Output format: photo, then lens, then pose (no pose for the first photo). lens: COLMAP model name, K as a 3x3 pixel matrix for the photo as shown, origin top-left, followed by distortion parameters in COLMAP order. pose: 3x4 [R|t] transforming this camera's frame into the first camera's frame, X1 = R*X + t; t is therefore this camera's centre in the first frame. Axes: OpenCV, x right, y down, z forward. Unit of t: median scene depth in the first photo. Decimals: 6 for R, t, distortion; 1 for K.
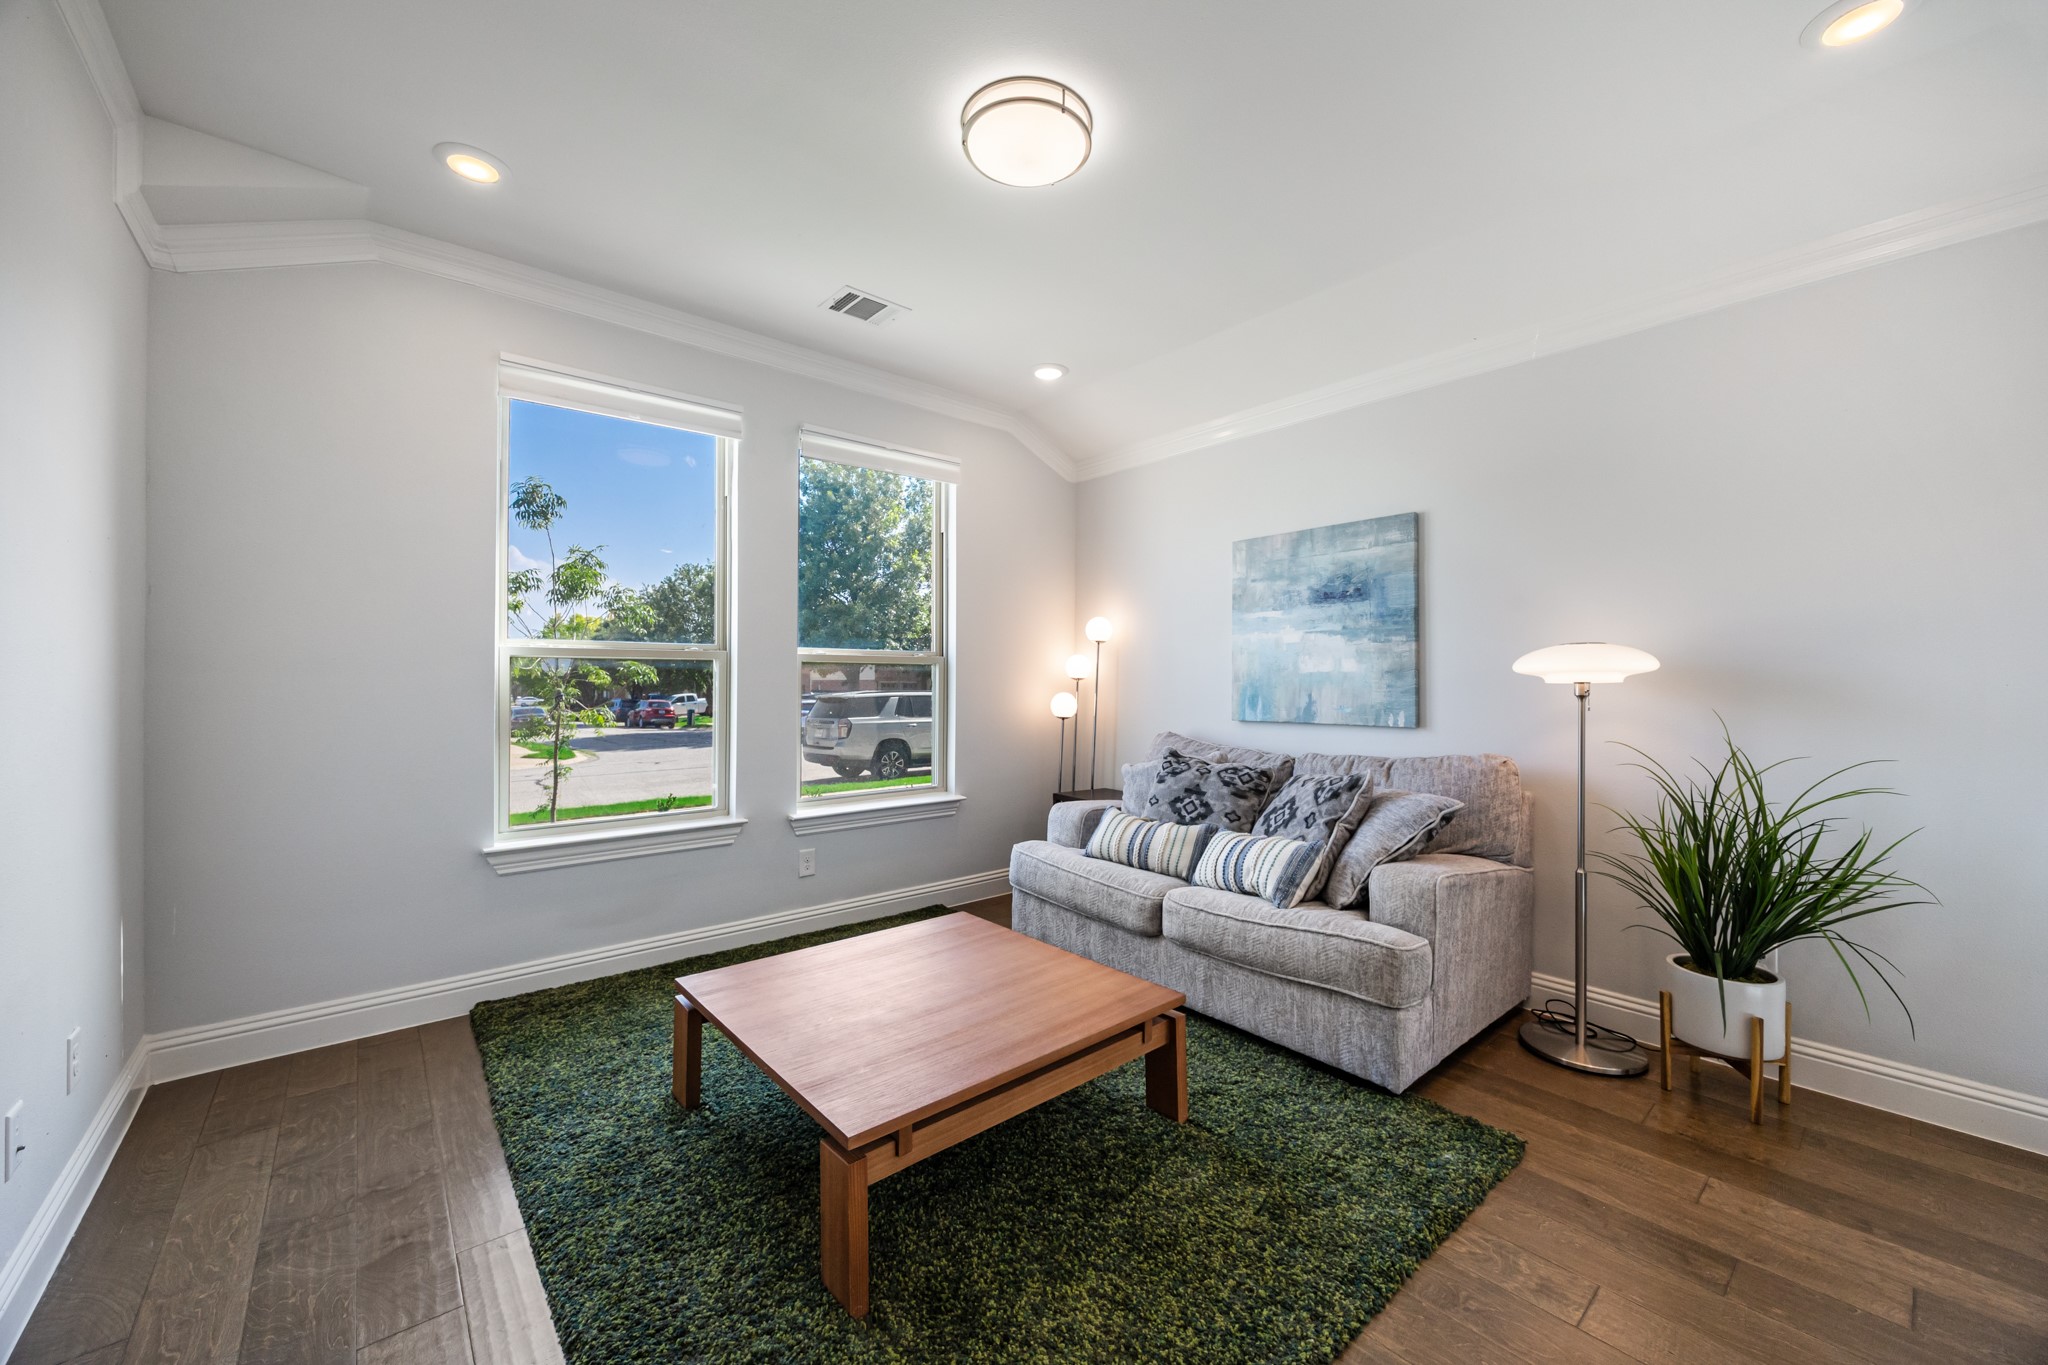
lens RADIAL K [[774.2, 0, 1026.3], [0, 774.2, 678.1], [0, 0, 1]] dist [-0.001772, -0.000368]
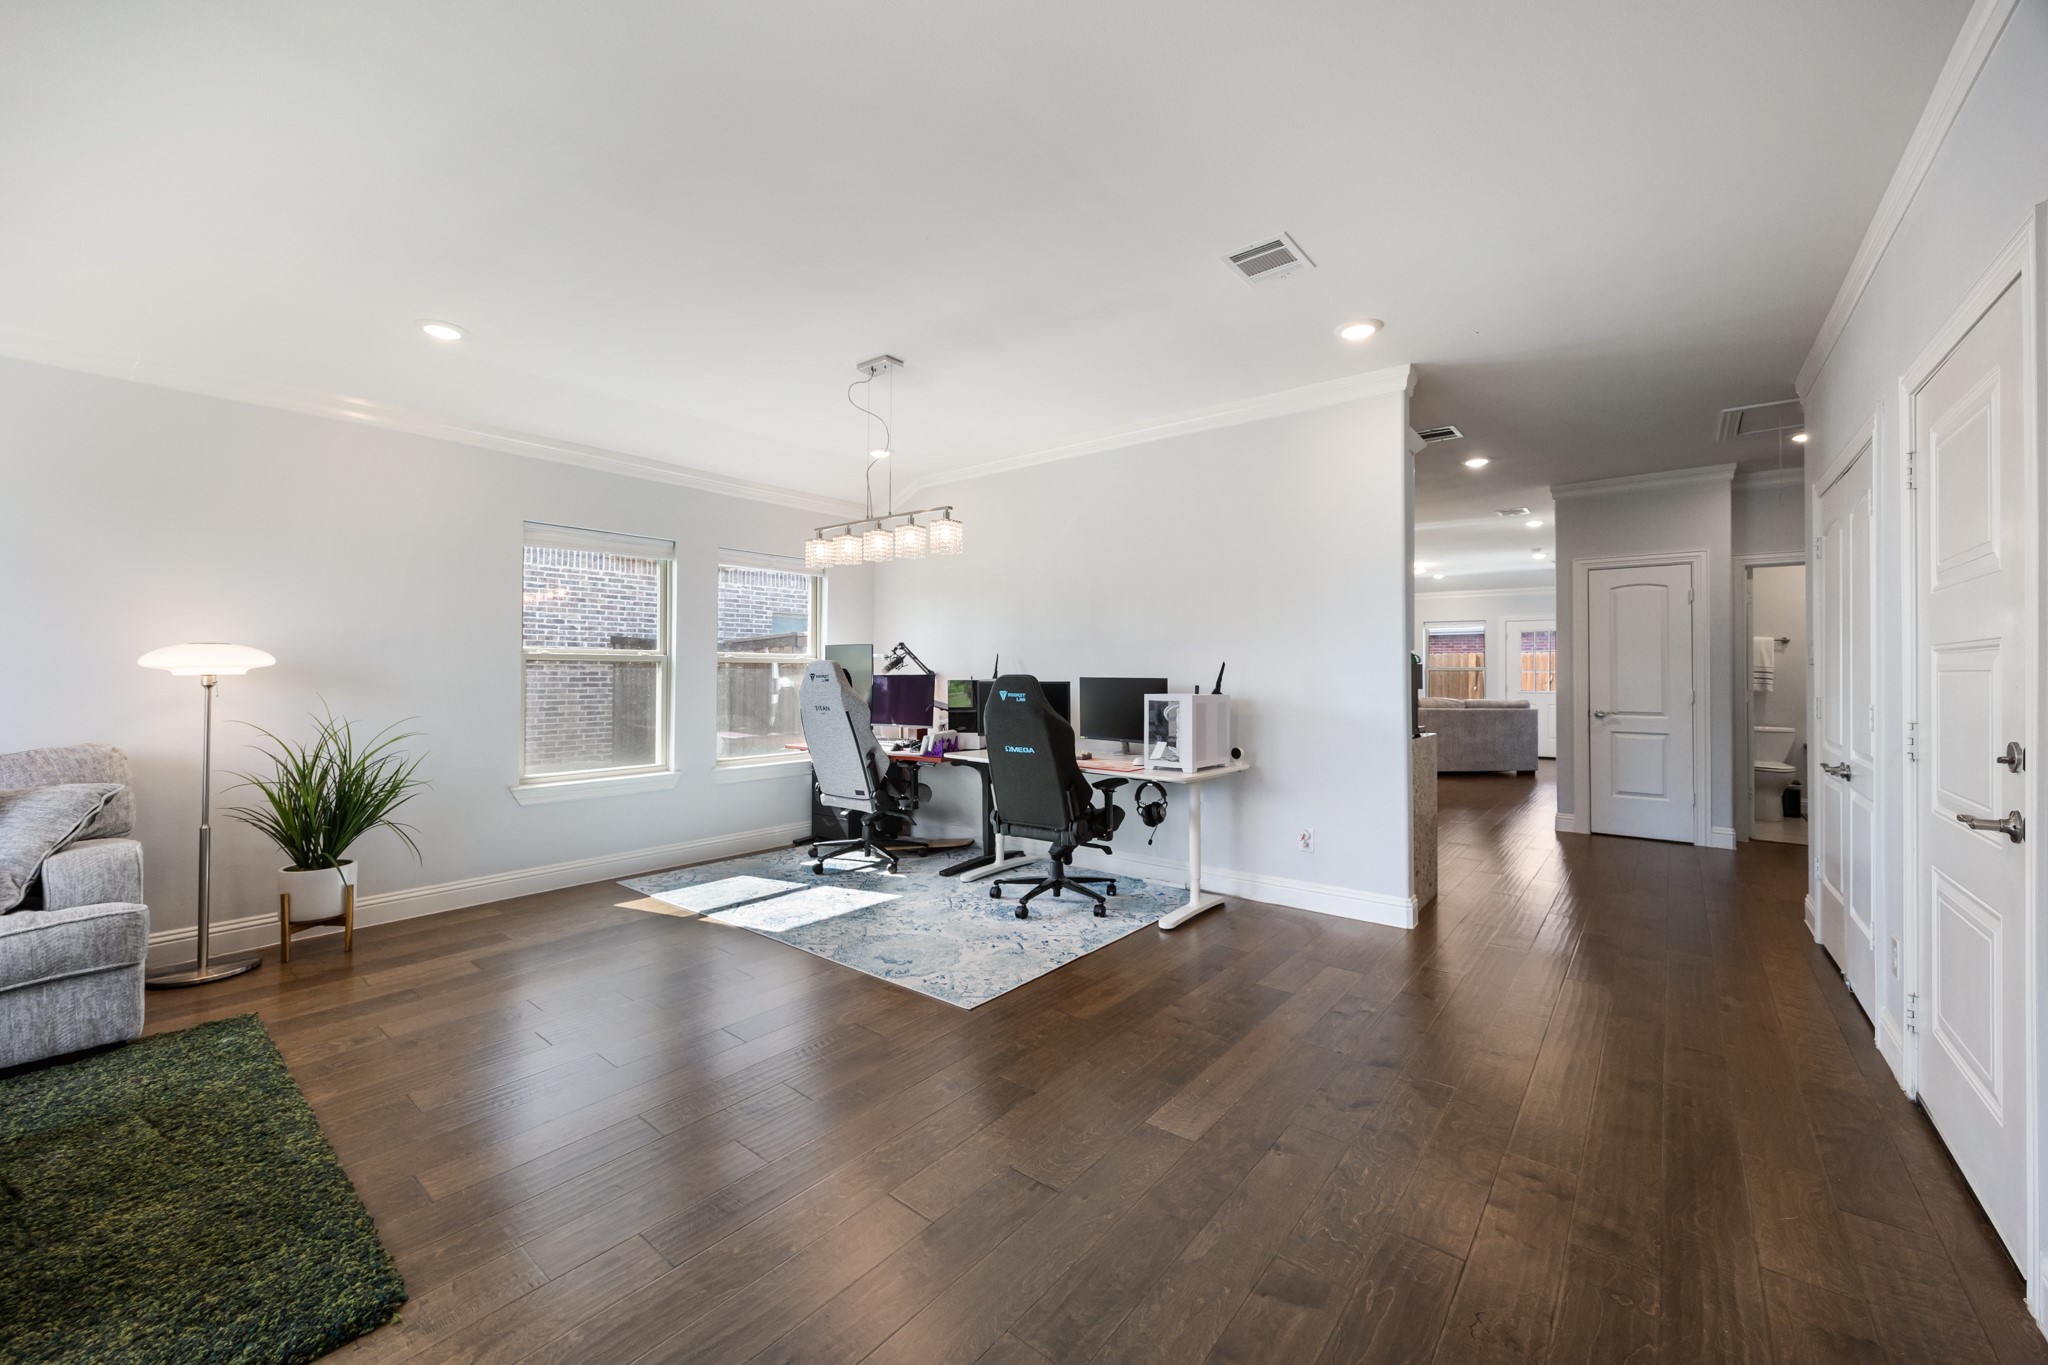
lens RADIAL K [[809.4, 0, 1022.7], [0, 809.4, 654.9], [0, 0, 1]] dist [0.017269, -0.000108]
pose [[-0.176047, 0.016857, 0.984237, -0.872506], [-0.010476, 0.999765, -0.018997, -0.016225], [-0.984326, -0.013656, -0.175829, -0.058200]]
